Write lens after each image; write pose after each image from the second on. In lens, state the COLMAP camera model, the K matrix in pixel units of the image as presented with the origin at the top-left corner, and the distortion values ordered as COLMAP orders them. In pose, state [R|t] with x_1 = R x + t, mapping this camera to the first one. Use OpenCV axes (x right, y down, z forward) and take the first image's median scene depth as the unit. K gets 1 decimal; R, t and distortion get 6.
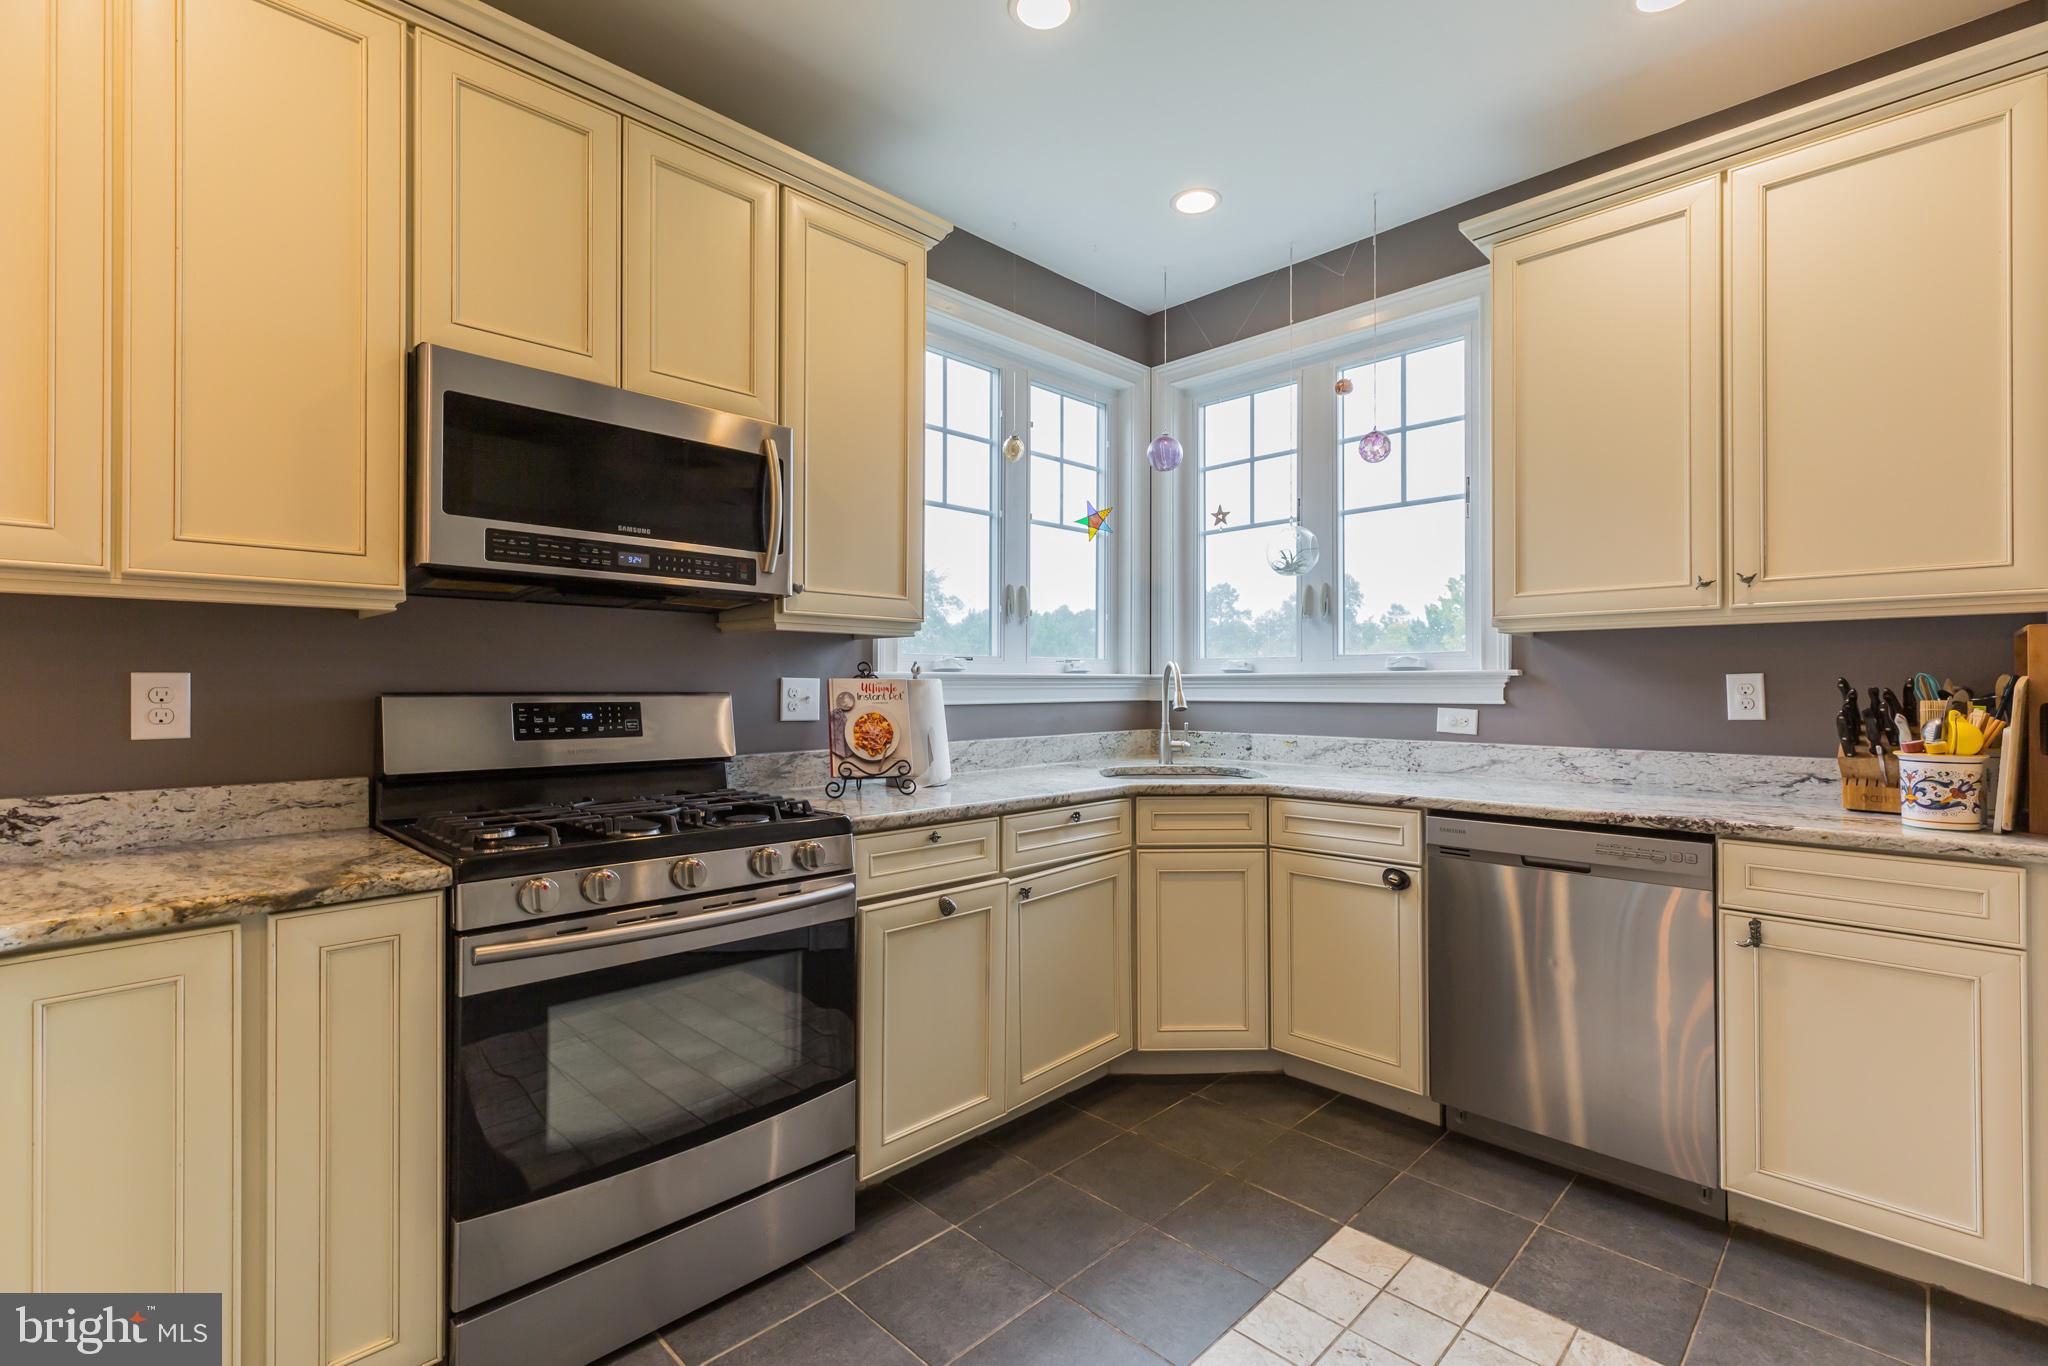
lens RADIAL K [[904.5, 0, 1017.6], [0, 904.5, 679.5], [0, 0, 1]] dist [0.002752, 0.000403]
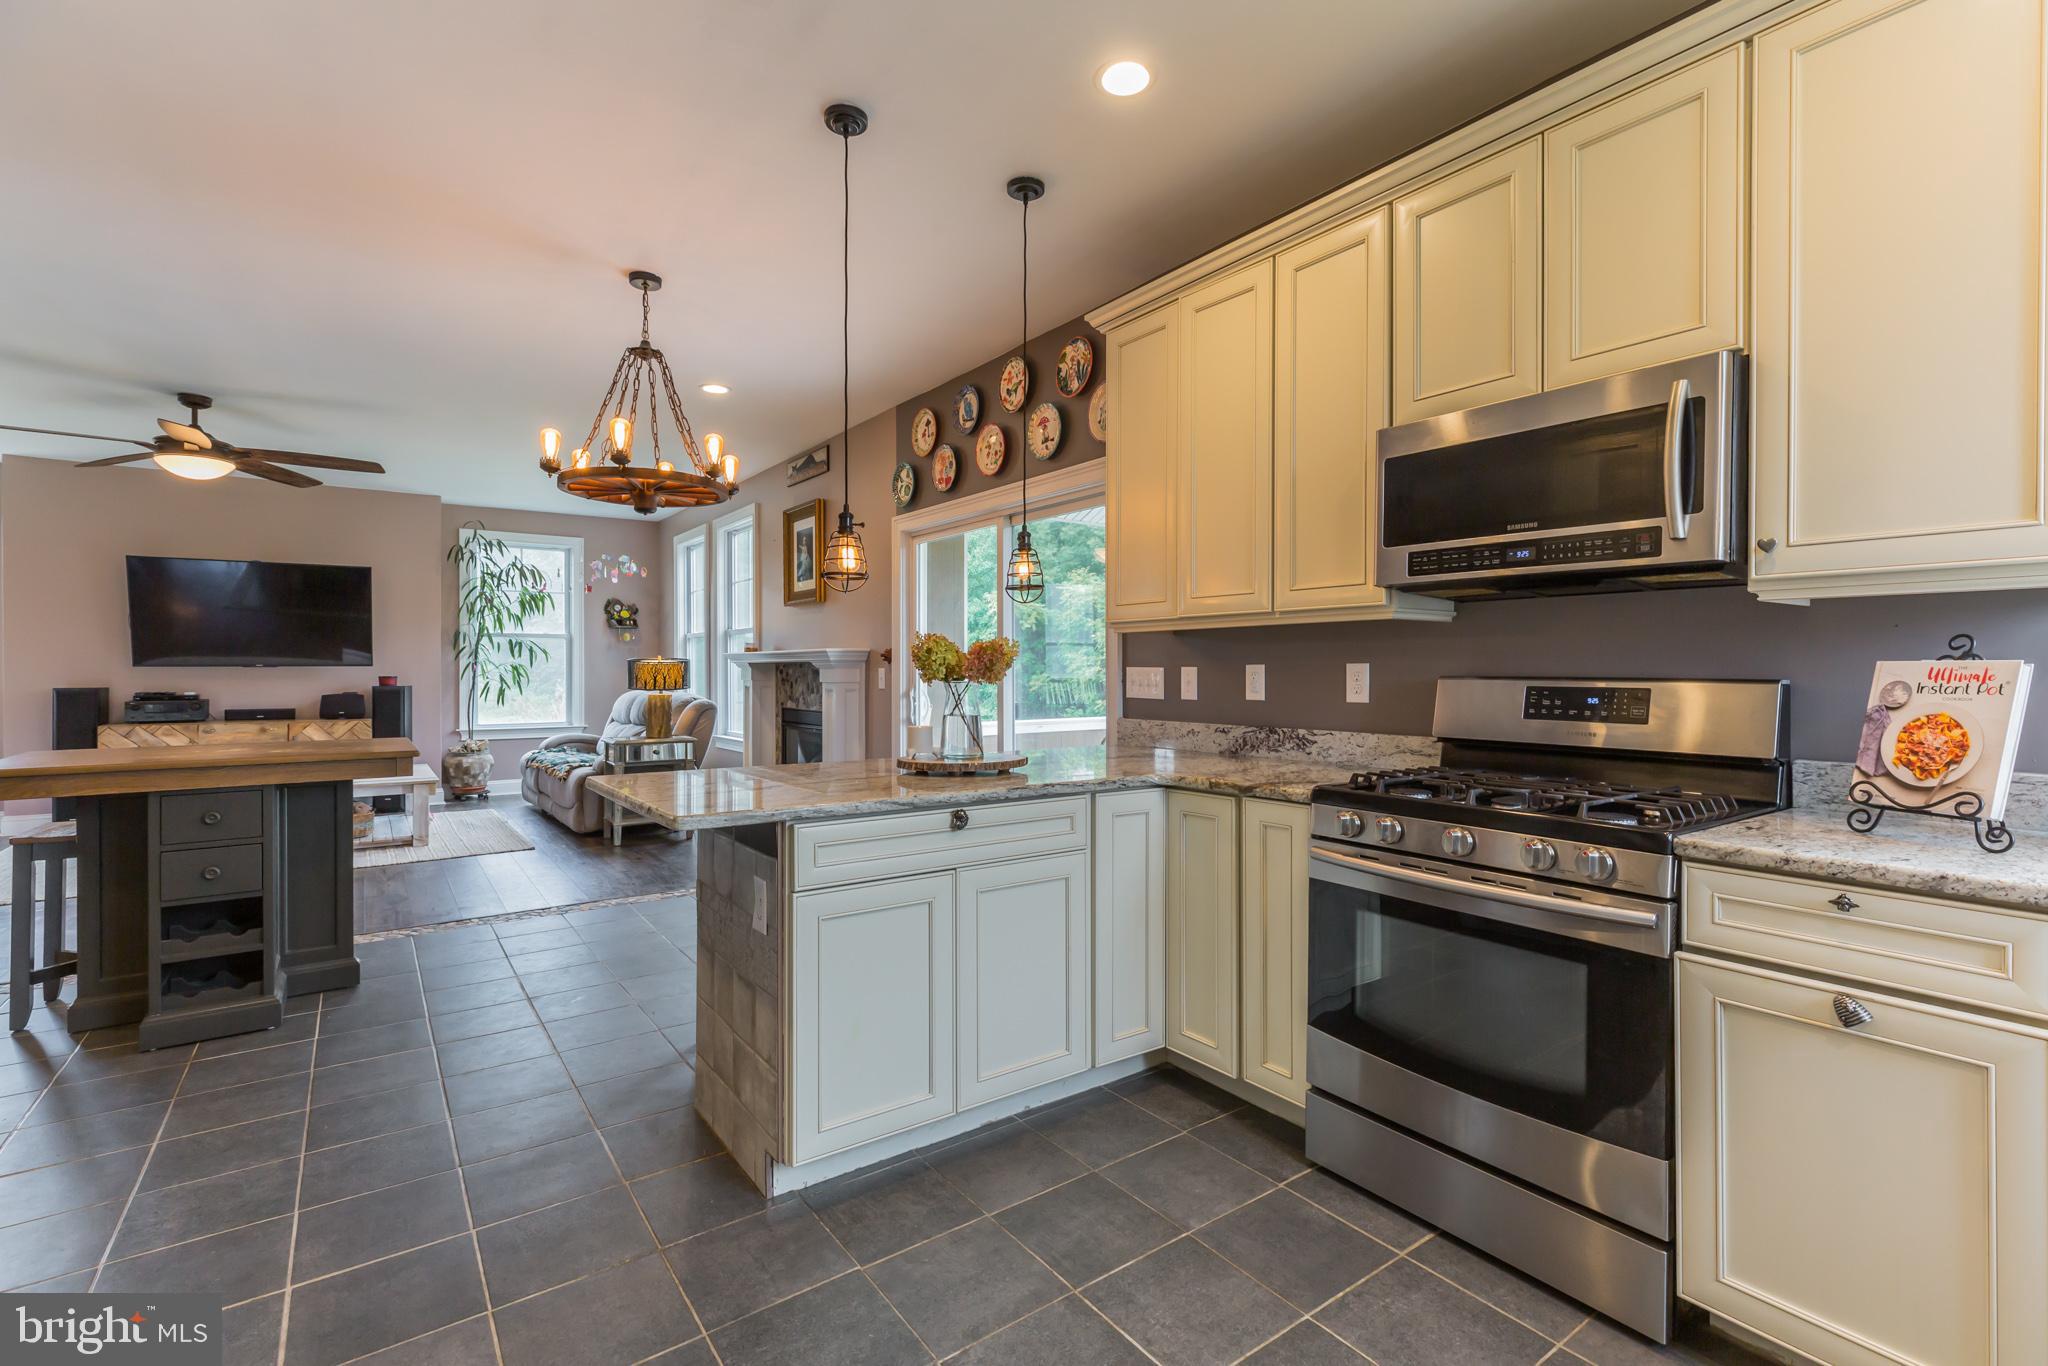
lens RADIAL K [[931.1, 0, 1066.7], [0, 931.1, 672.1], [0, 0, 1]] dist [0.002802, 0.000594]
pose [[-0.130387, 0.001633, -0.991462, 0.653694], [0.006625, 0.999978, 0.000776, 0.002953], [0.991441, -0.006467, -0.130395, 0.533603]]
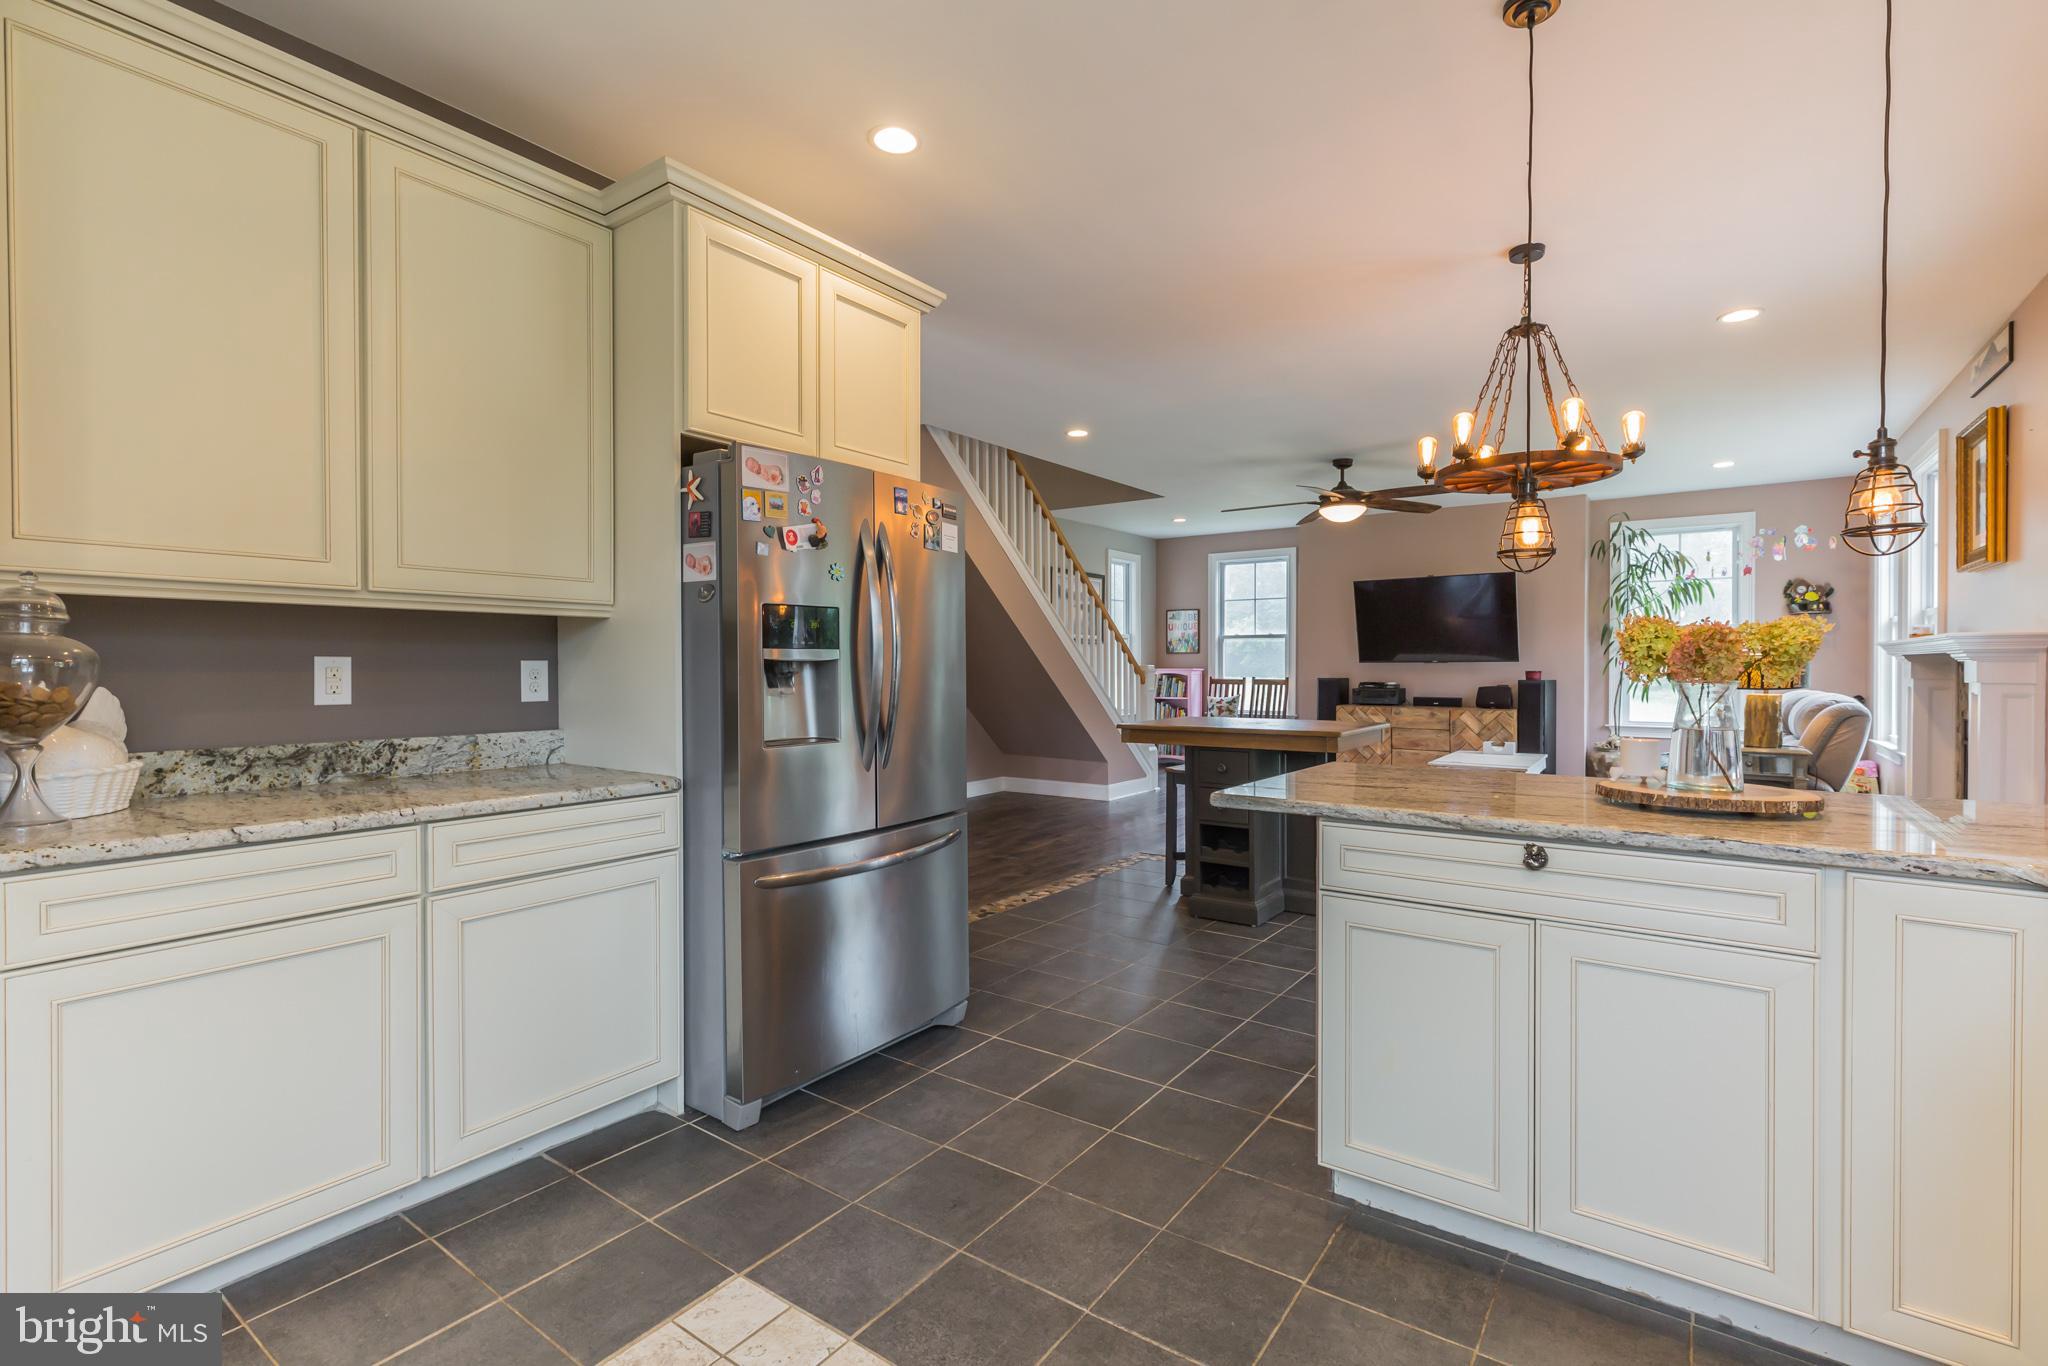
lens RADIAL K [[943.2, 0, 993.5], [0, 943.2, 673.9], [0, 0, 1]] dist [0.001416, 0.000058]
pose [[-0.989422, 0.001055, -0.145059, 0.218275], [0.000738, 0.999997, 0.002239, 0.006145], [0.145061, 0.002108, -0.989420, 1.026224]]
